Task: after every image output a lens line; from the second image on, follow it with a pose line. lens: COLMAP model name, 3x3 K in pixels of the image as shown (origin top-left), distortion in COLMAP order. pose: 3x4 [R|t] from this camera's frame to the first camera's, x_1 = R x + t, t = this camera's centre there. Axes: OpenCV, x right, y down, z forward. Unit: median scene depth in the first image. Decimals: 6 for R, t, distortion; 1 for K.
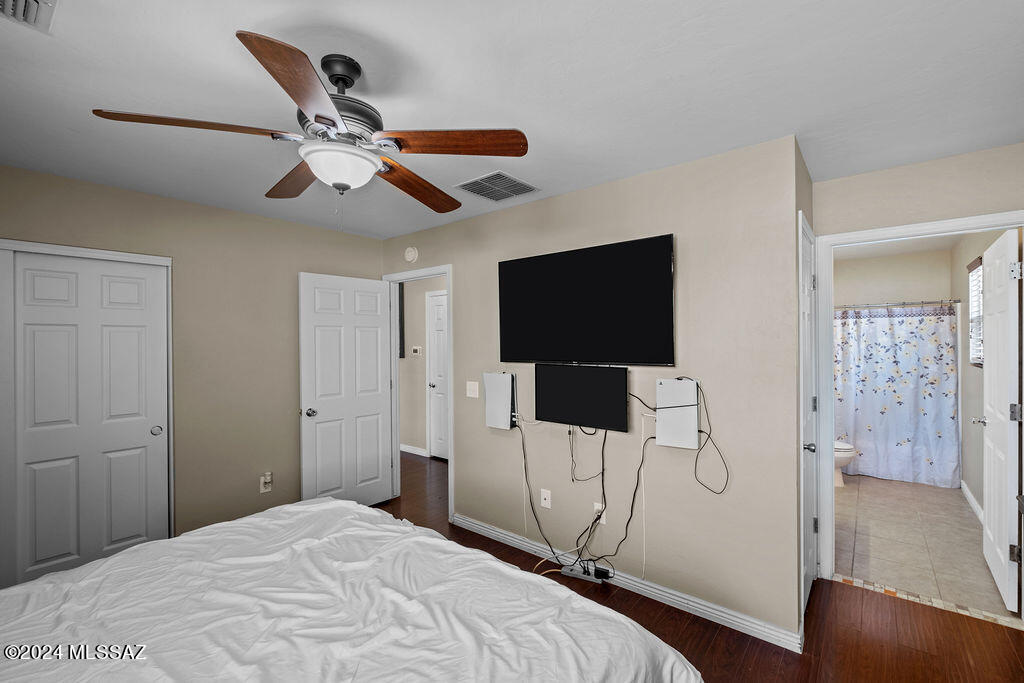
lens RADIAL K [[437.6, 0, 512.2], [0, 437.6, 330.4], [0, 0, 1]] dist [-0.009057, 0.000010]
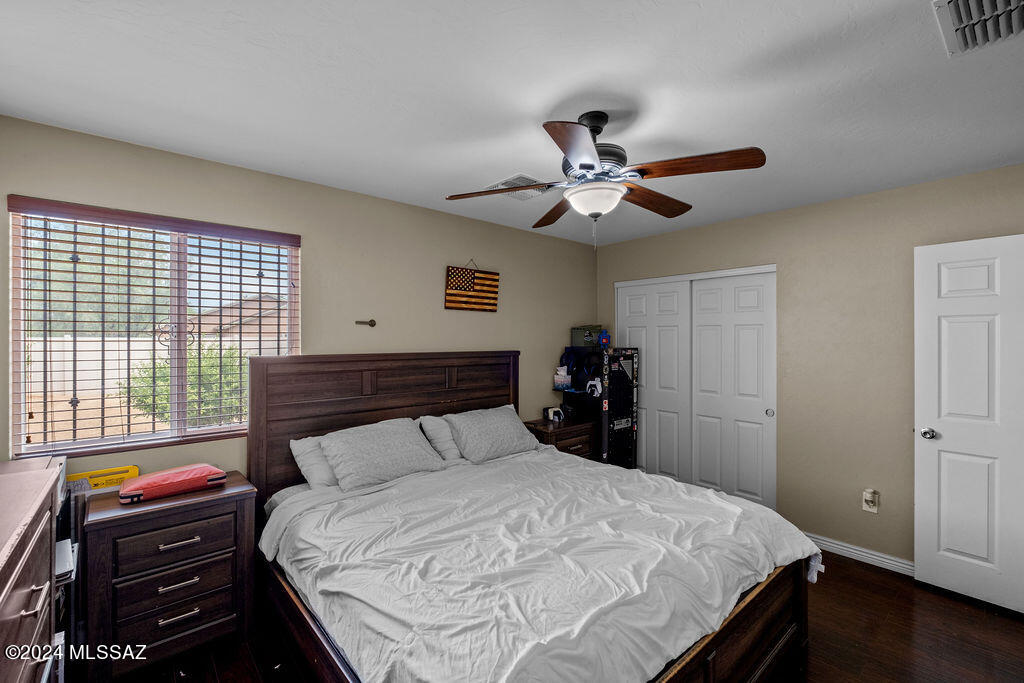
lens RADIAL K [[437.6, 0, 512.2], [0, 437.6, 330.4], [0, 0, 1]] dist [-0.009057, 0.000010]
pose [[-0.177669, -0.010906, -0.984030, 1.057348], [0.025745, 0.999545, -0.015726, 0.017092], [0.983753, -0.028128, -0.177308, 1.189369]]
